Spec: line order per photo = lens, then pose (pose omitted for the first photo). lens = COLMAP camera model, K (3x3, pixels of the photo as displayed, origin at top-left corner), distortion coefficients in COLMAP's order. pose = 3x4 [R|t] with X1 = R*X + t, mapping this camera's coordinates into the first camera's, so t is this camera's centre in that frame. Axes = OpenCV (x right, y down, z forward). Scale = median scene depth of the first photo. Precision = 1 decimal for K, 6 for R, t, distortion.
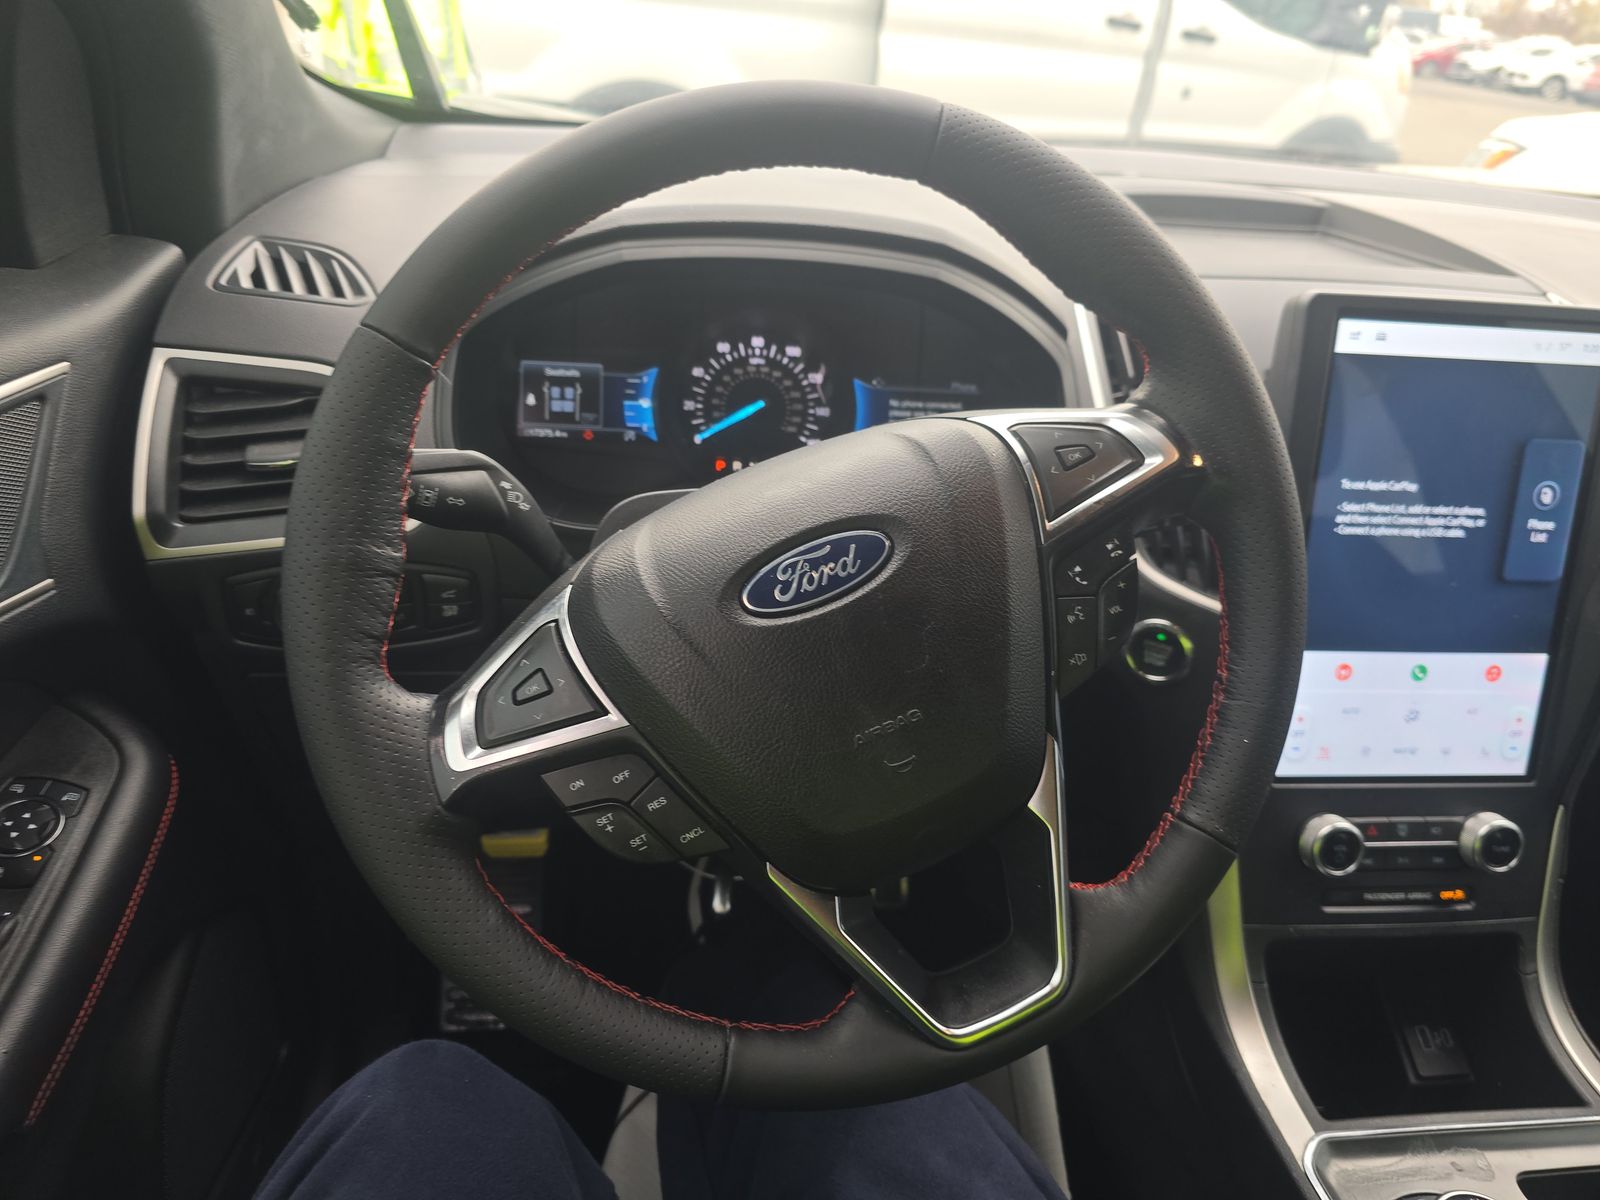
lens RADIAL K [[1103.4, 0, 793.5], [0, 1103.4, 598.6], [0, 0, 1]] dist [0.056374, -0.044261]
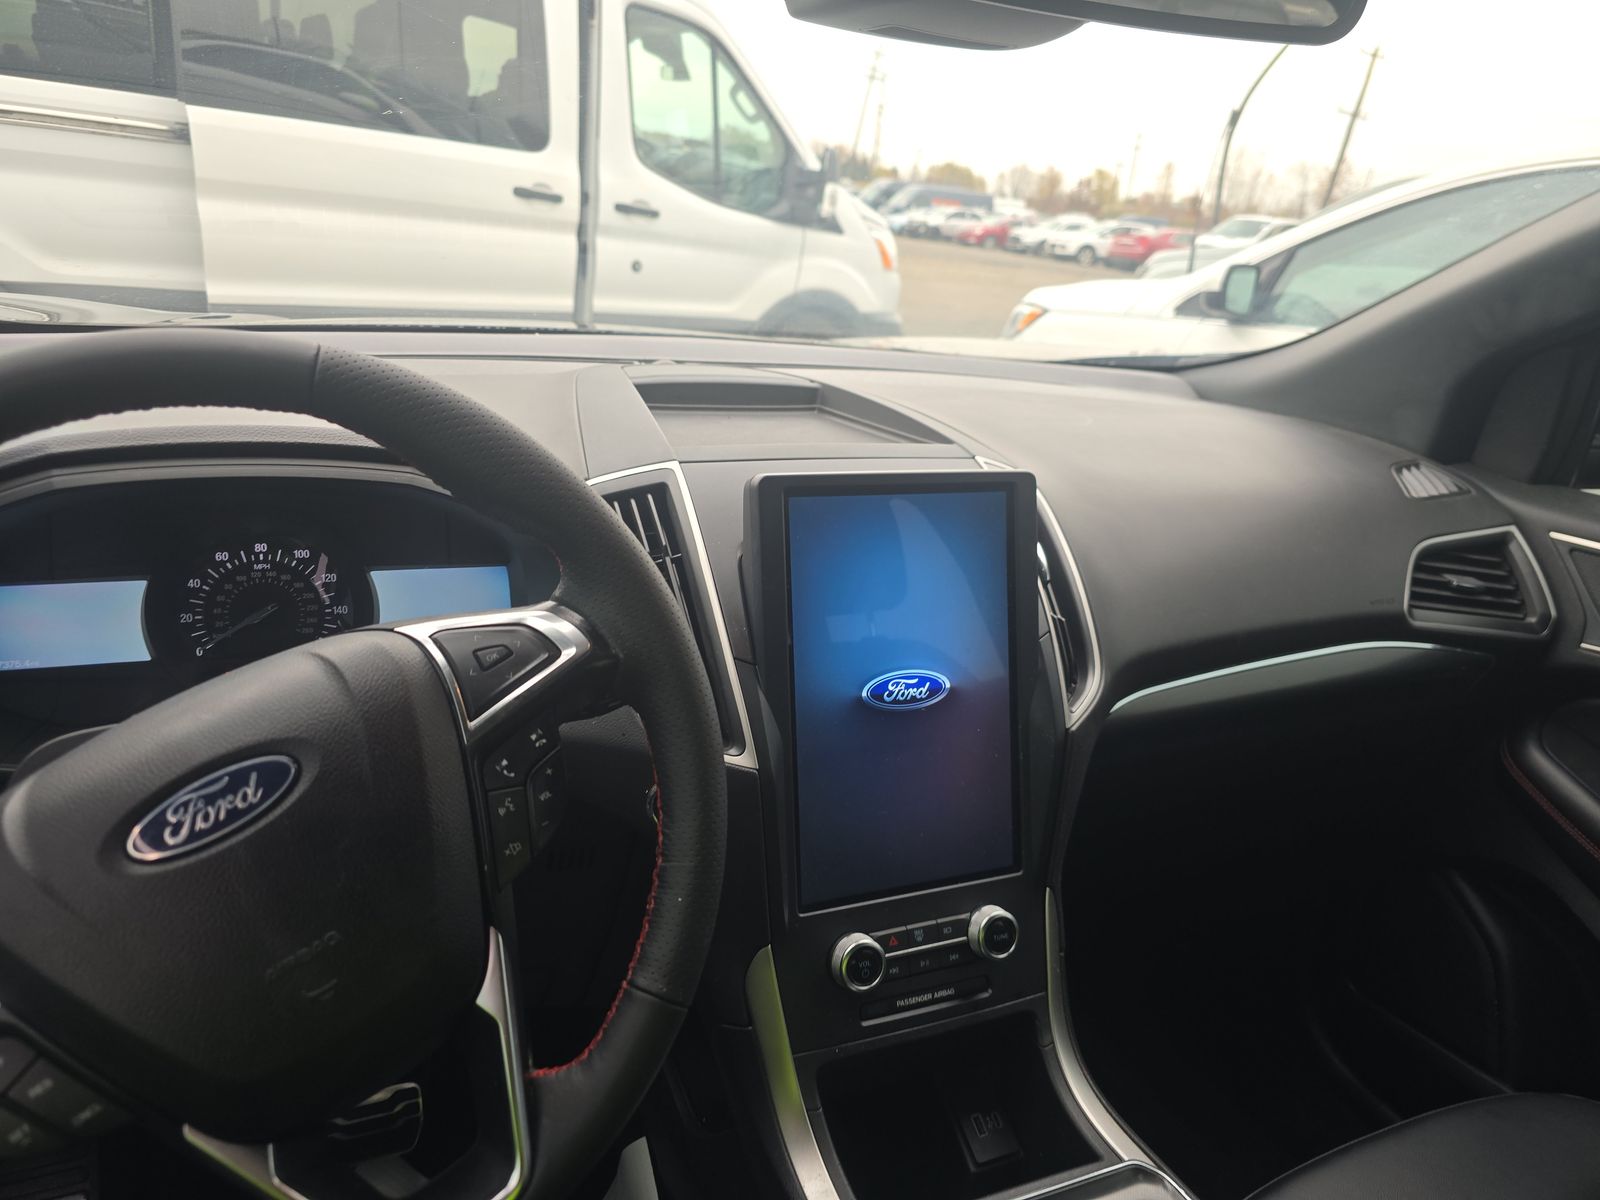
lens RADIAL K [[1103.4, 0, 793.5], [0, 1103.4, 598.6], [0, 0, 1]] dist [0.056374, -0.044261]
pose [[0.955568, -0.095759, 0.278782, 0.140720], [0.130968, 0.985209, -0.110502, -0.016342], [-0.264077, 0.142104, 0.953976, -0.061694]]
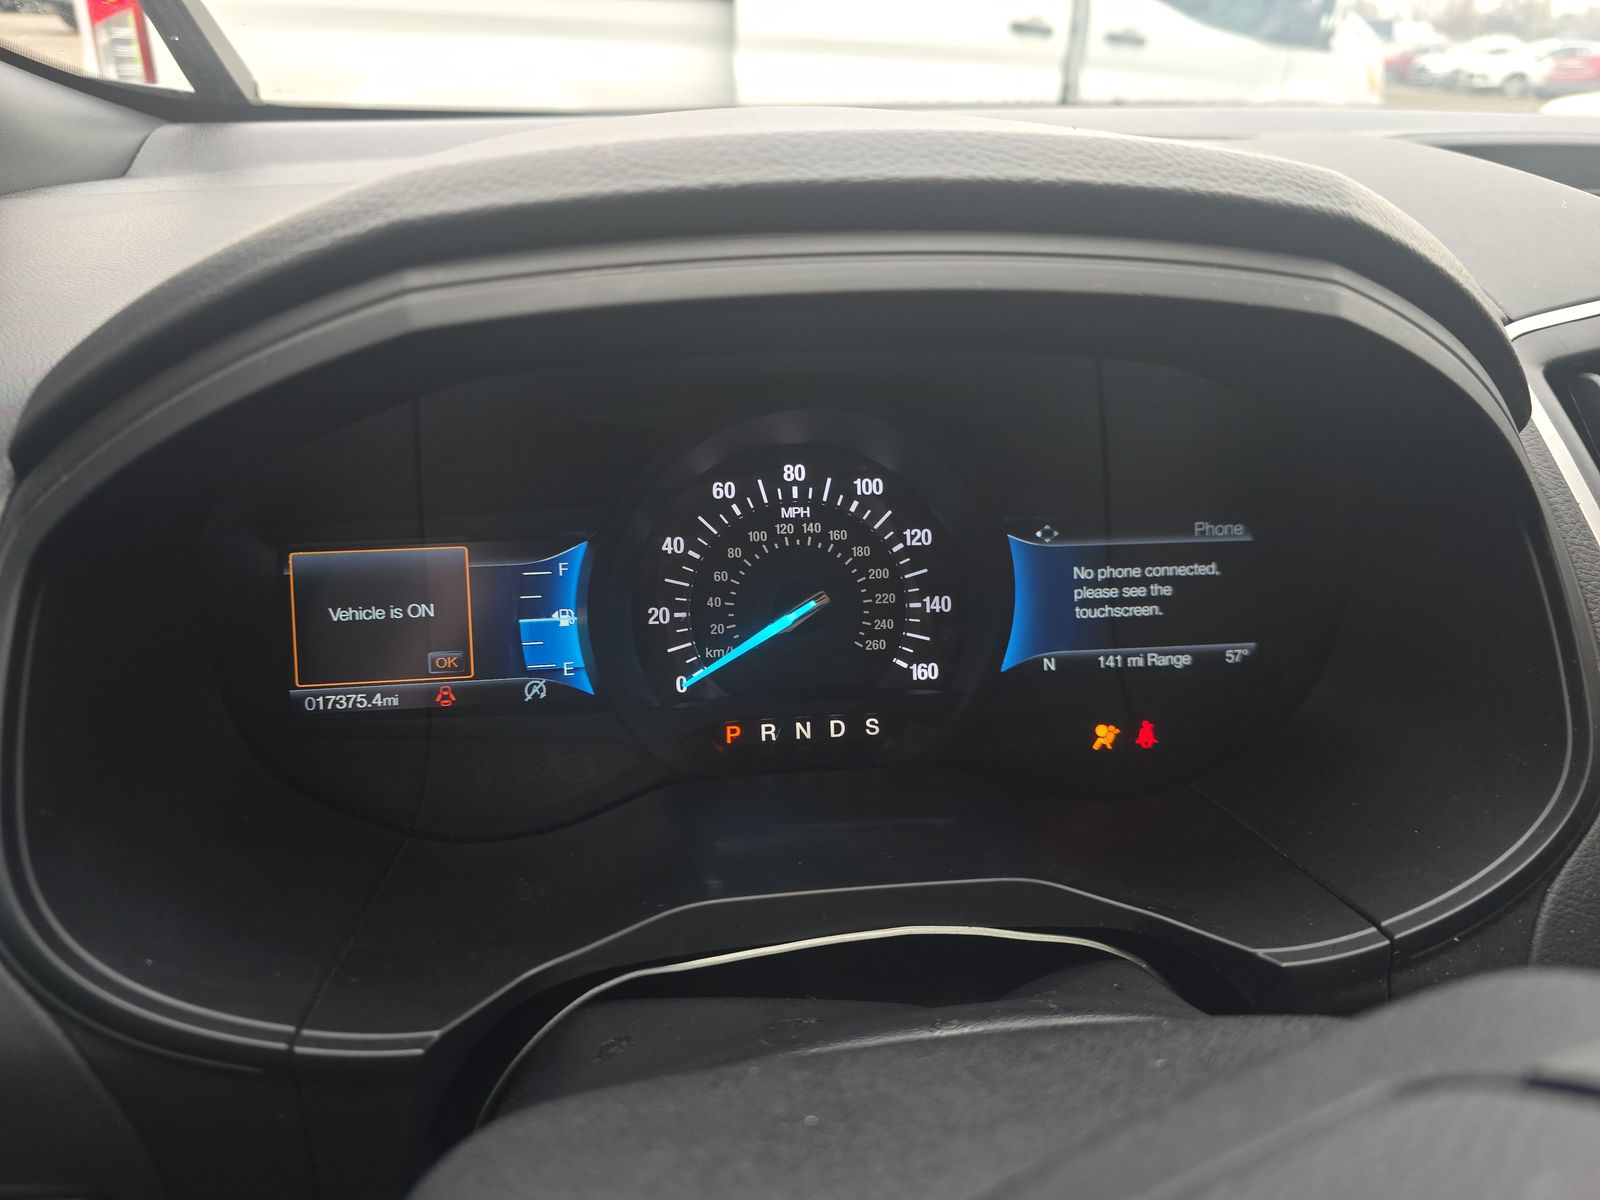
lens RADIAL K [[1103.4, 0, 793.5], [0, 1103.4, 598.6], [0, 0, 1]] dist [0.056374, -0.044261]
pose [[0.997461, -0.070295, 0.011382, -0.042504], [0.070684, 0.996759, -0.038401, -0.161707], [-0.008646, 0.039108, 0.999198, 0.534894]]
